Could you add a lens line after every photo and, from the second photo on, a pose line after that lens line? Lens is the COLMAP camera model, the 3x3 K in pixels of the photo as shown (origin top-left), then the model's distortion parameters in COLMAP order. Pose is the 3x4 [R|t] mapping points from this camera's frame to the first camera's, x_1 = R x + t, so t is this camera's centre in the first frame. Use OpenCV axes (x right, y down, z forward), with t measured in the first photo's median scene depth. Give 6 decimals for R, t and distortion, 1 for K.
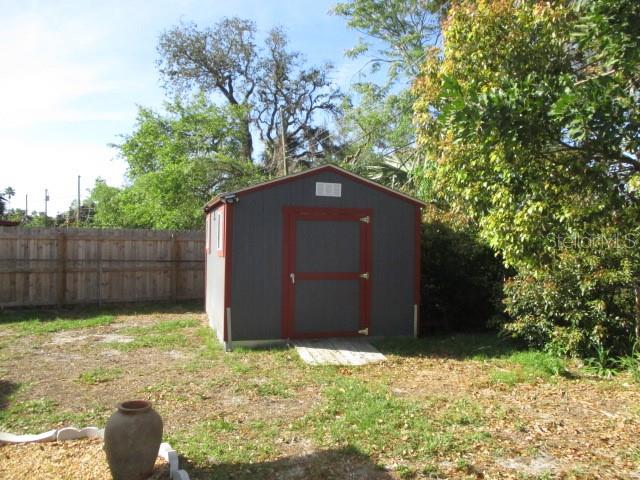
lens RADIAL K [[541.0, 0, 321.3], [0, 541.0, 238.7], [0, 0, 1]] dist [-0.034895, 0.033593]
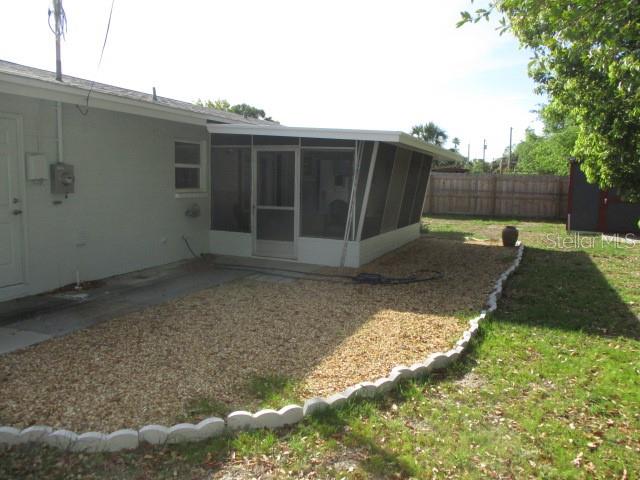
lens RADIAL K [[541.0, 0, 321.5], [0, 541.0, 238.8], [0, 0, 1]] dist [-0.034895, 0.033593]
pose [[0.724064, 0.080905, -0.684971, 0.357146], [-0.008881, 0.994108, 0.108030, 0.005904], [0.689676, -0.072137, 0.720516, -0.726419]]
